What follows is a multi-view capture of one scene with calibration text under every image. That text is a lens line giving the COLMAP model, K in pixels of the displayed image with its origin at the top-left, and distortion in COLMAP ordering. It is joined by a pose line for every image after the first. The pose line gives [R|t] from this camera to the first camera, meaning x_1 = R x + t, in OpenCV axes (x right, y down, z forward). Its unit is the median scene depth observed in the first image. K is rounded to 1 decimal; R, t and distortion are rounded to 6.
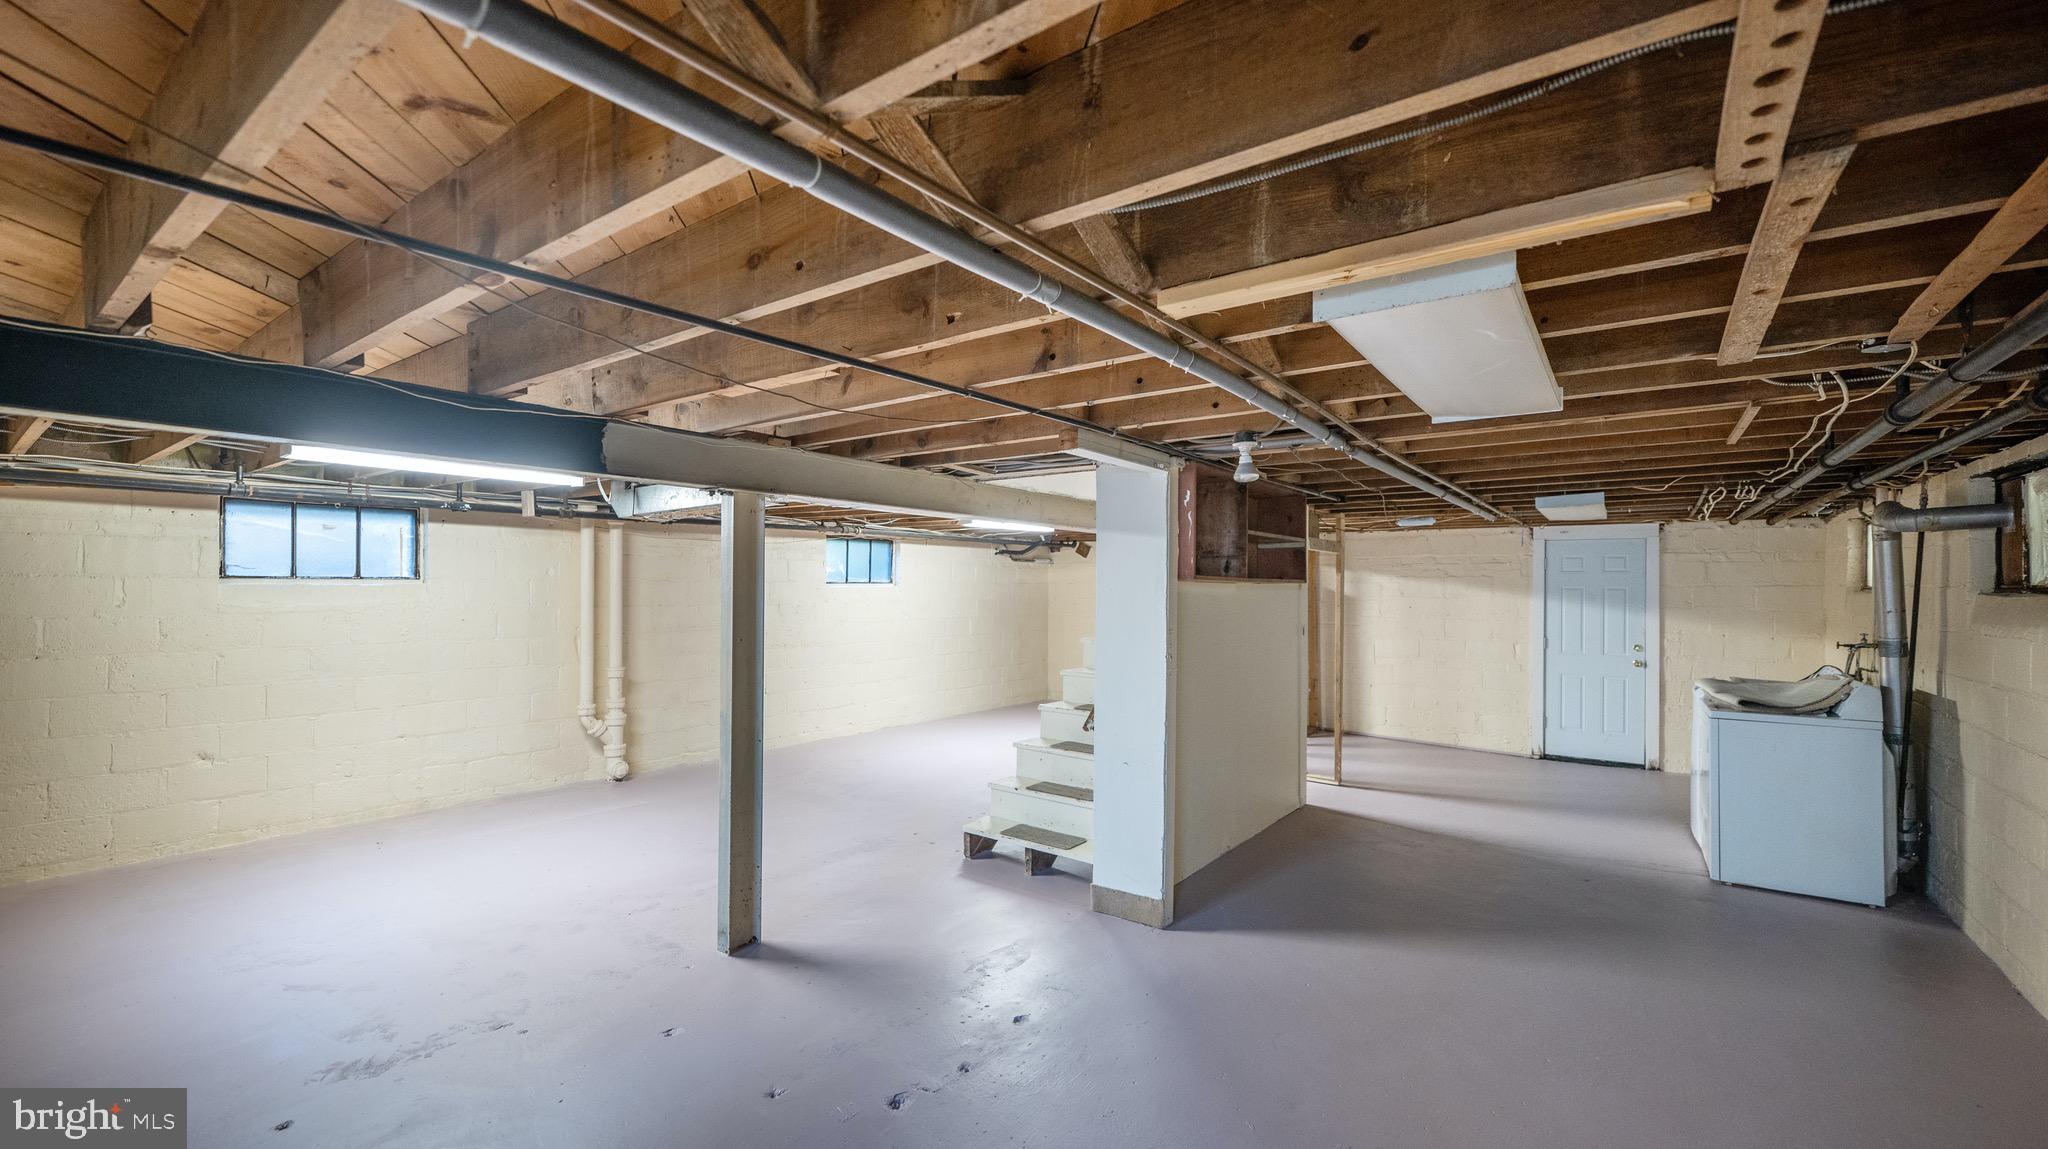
lens RADIAL K [[836.7, 0, 1017.8], [0, 836.7, 582.3], [0, 0, 1]] dist [0.000062, -0.000286]
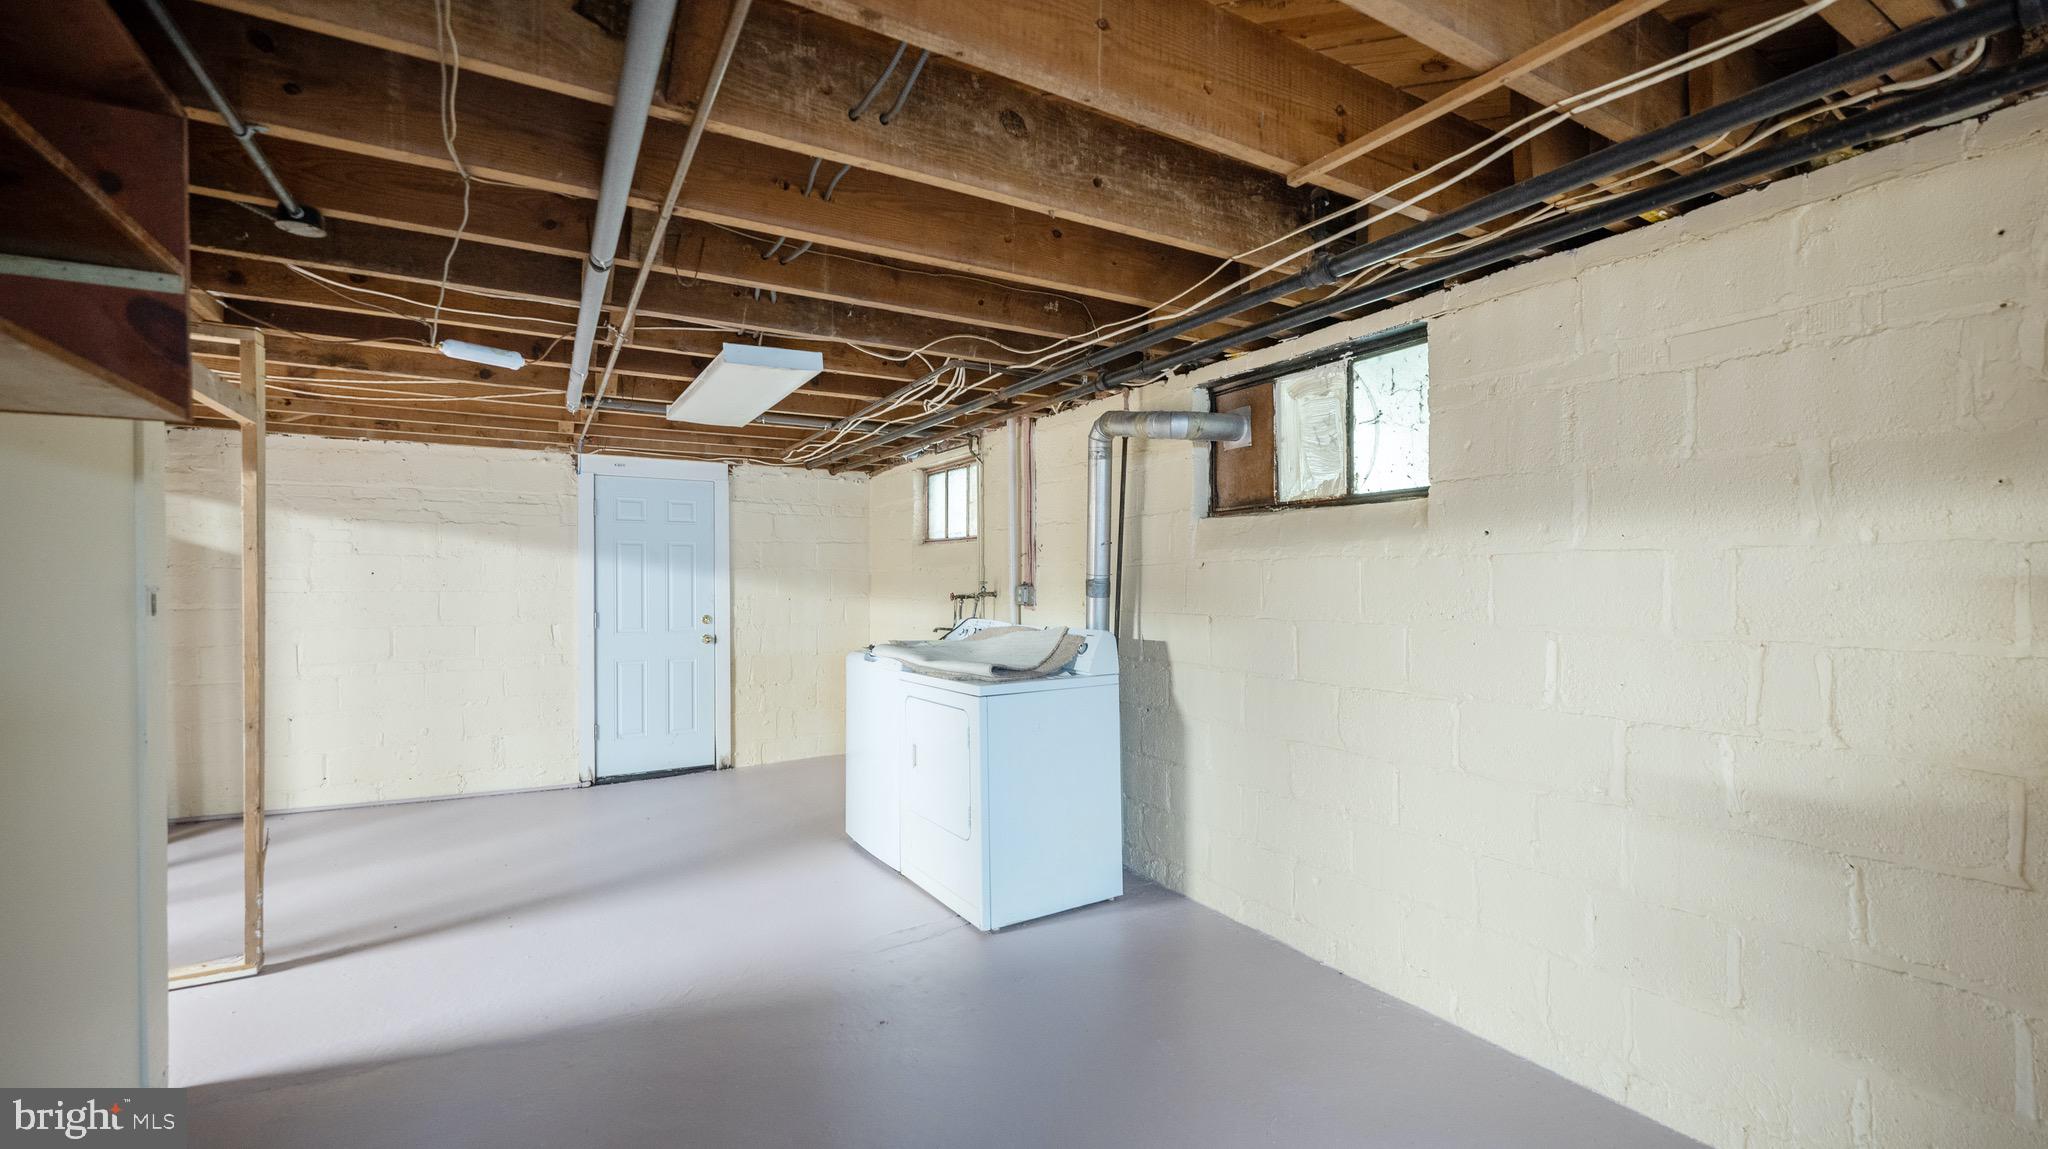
lens RADIAL K [[836.7, 0, 1017.8], [0, 836.7, 582.3], [0, 0, 1]] dist [0.000062, -0.000286]
pose [[0.389800, -0.010255, 0.920842, 0.135356], [0.003161, 0.999947, 0.009798, 0.039427], [-0.920894, -0.000909, 0.389812, 0.449875]]
